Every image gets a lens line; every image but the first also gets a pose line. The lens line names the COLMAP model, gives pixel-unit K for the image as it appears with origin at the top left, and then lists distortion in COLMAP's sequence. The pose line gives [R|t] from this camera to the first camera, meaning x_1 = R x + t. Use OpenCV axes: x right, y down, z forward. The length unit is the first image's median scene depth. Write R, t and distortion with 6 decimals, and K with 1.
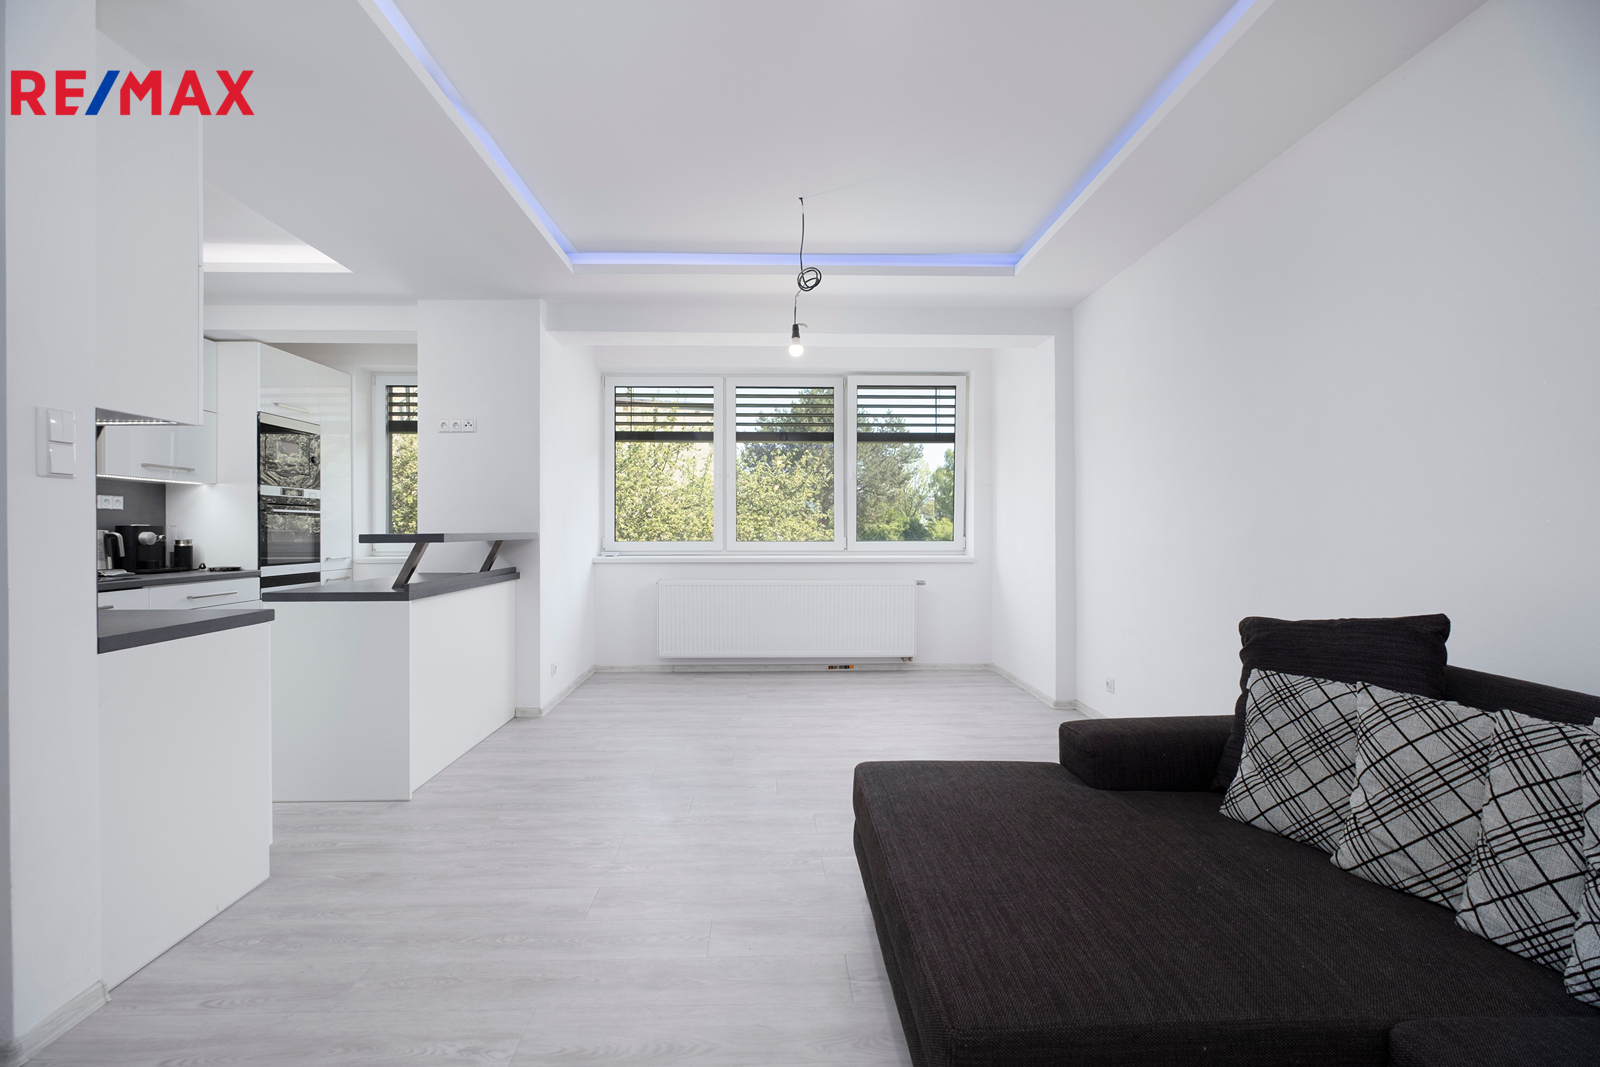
lens RADIAL K [[700.5, 0, 790.0], [0, 700.5, 535.4], [0, 0, 1]] dist [-0.002885, -0.000772]
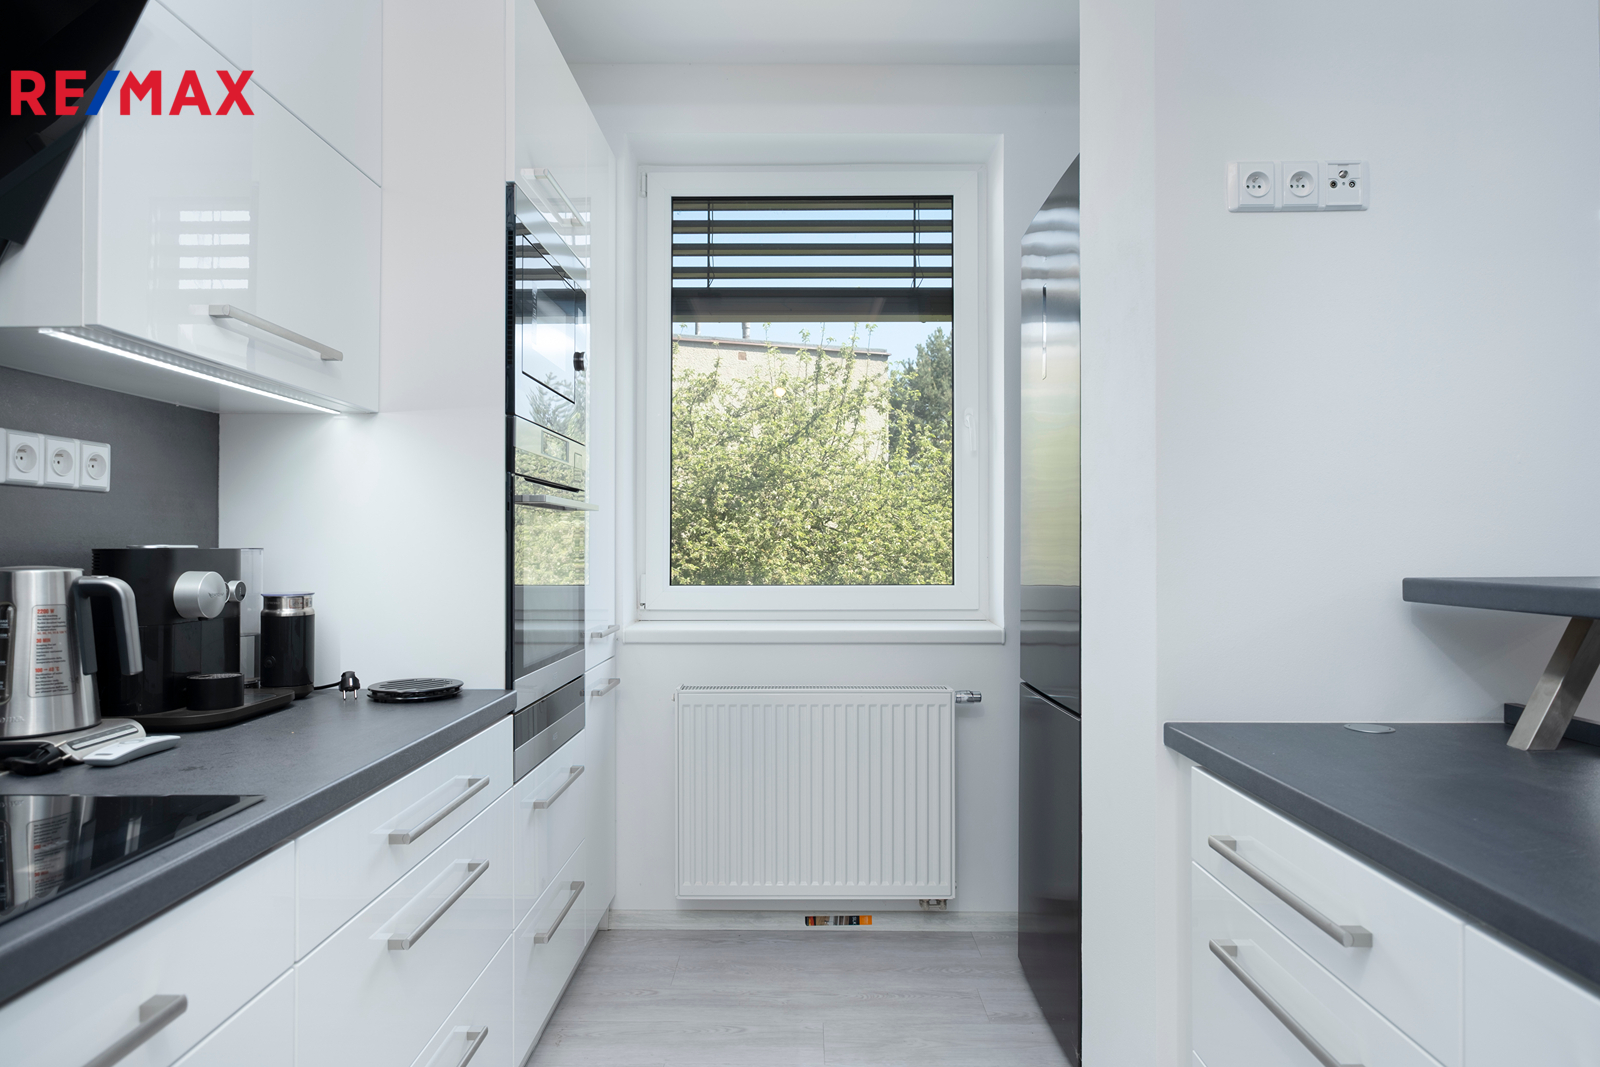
lens RADIAL K [[962.9, 0, 802.3], [0, 962.9, 536.0], [0, 0, 1]] dist [0.017353, 0.000236]
pose [[0.999189, 0.003222, -0.040148, -0.615939], [-0.003963, 0.999823, -0.018402, -0.011860], [0.040082, 0.018547, 0.999024, 0.578833]]
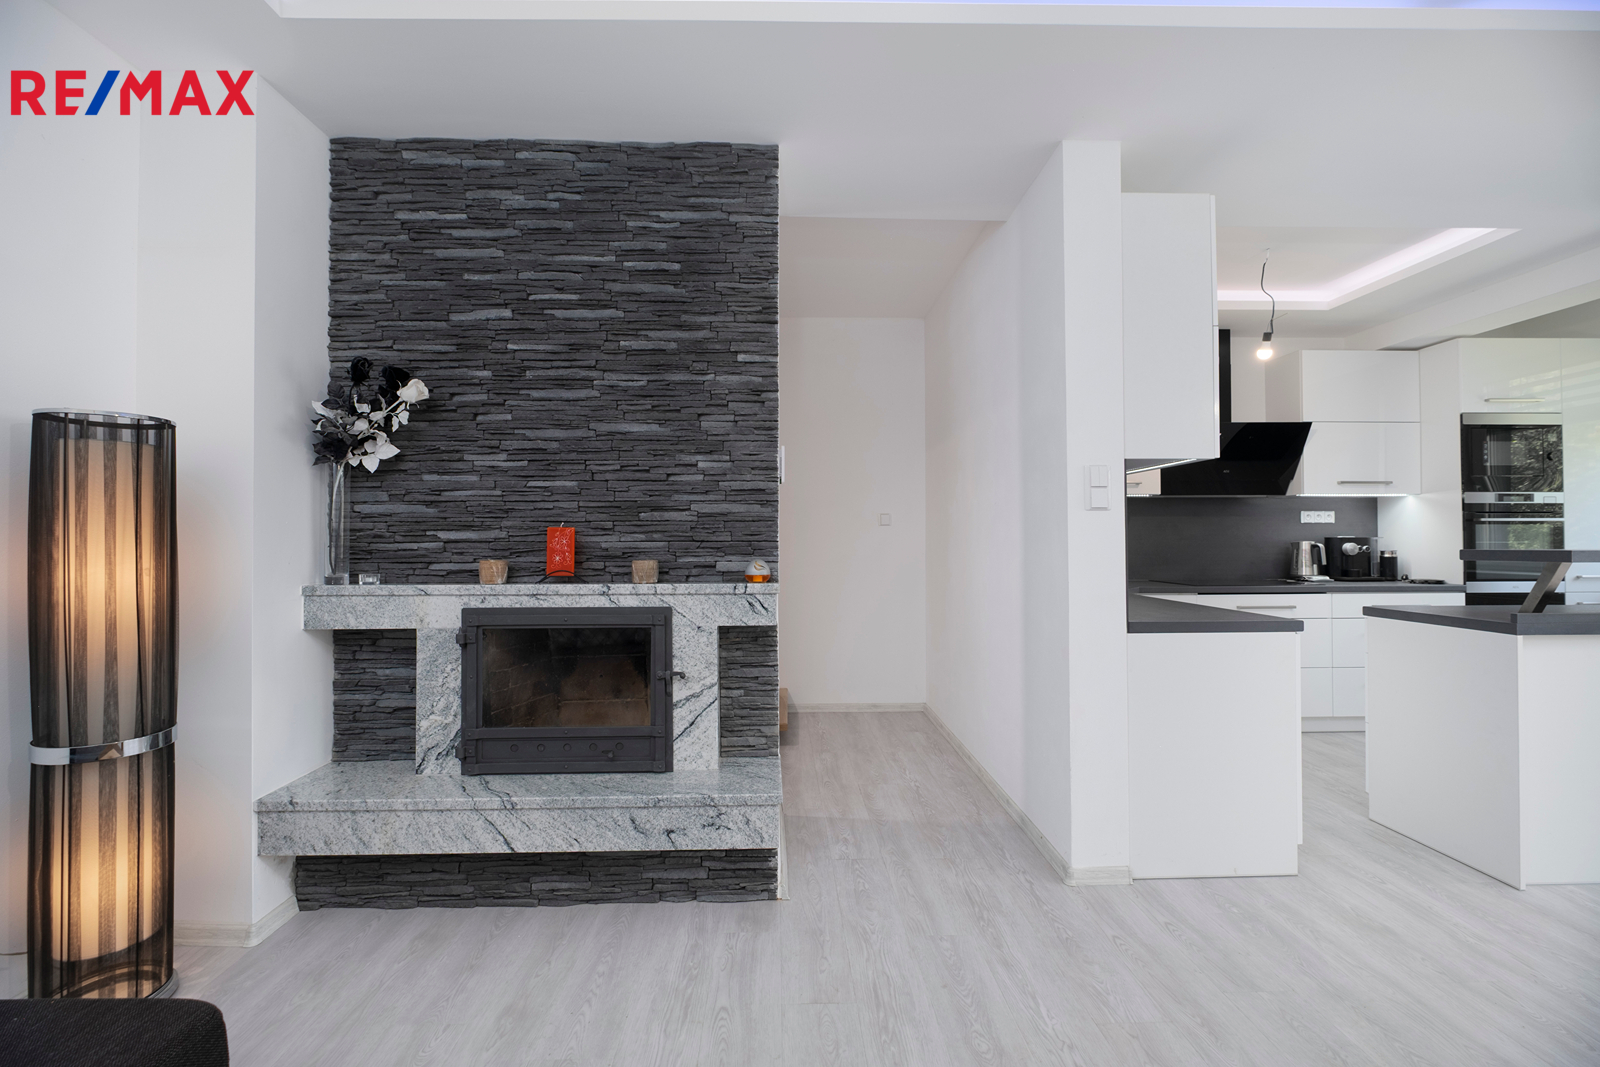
lens RADIAL K [[700.5, 0, 791.5], [0, 700.5, 526.5], [0, 0, 1]] dist [-0.002885, -0.000772]
pose [[-0.003878, -0.015391, -0.999874, 0.161304], [-0.007297, 0.999855, -0.015363, -0.006902], [0.999966, 0.007236, -0.003990, 0.120918]]
